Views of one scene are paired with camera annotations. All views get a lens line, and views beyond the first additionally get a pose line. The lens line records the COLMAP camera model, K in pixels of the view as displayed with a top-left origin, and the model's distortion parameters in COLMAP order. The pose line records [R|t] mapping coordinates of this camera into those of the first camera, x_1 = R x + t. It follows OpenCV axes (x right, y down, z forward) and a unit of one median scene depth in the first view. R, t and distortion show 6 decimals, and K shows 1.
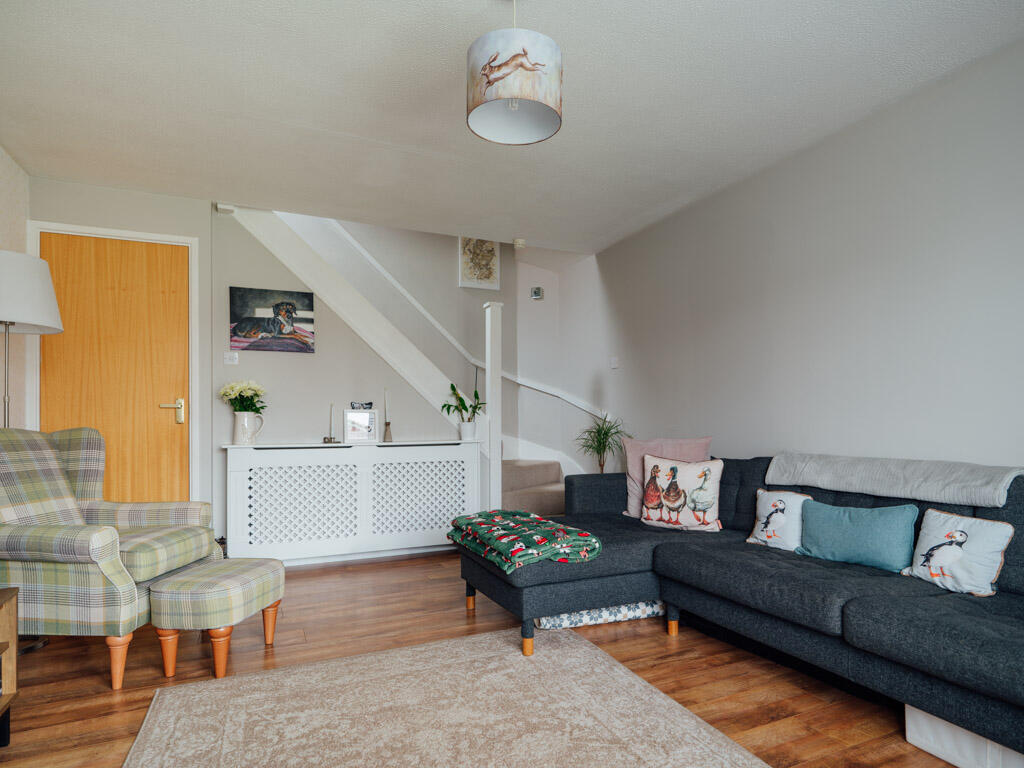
lens RADIAL K [[554.1, 0, 512.0], [0, 554.1, 384.0], [0, 0, 1]] dist [0.037615, -0.000043]
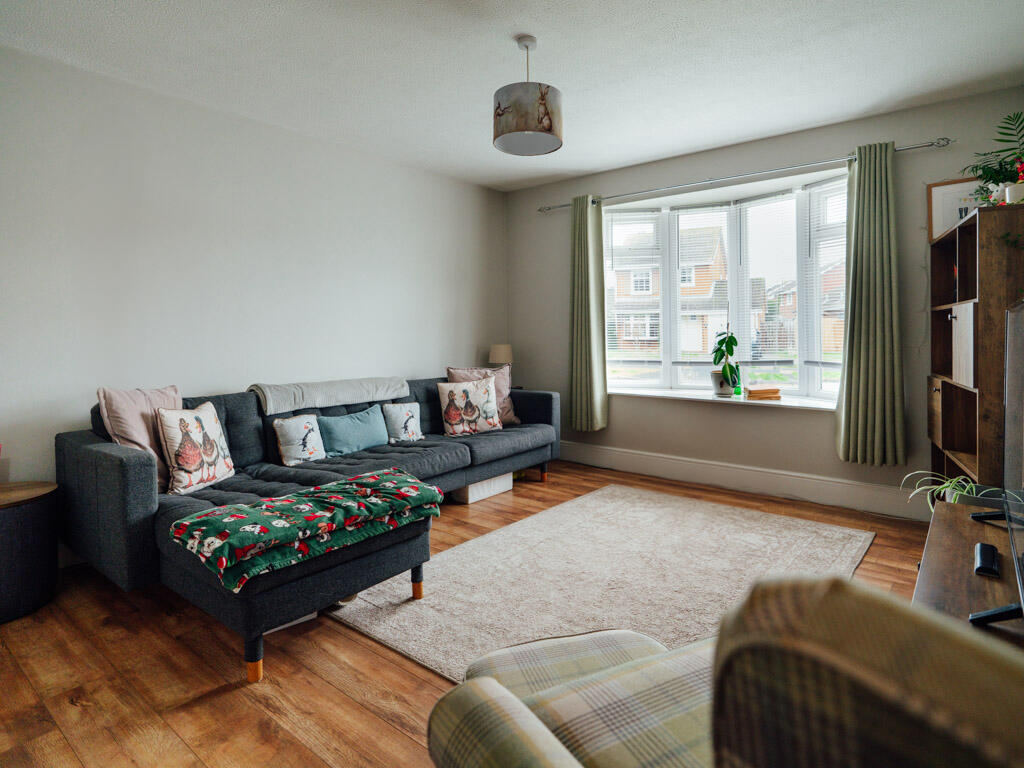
lens RADIAL K [[554.1, 0, 512.0], [0, 554.1, 384.0], [0, 0, 1]] dist [0.037615, -0.000043]
pose [[-0.412788, -0.075562, 0.907687, -1.009158], [-0.059121, 0.996674, 0.056084, 0.037348], [-0.908906, -0.030512, -0.415883, 1.390544]]
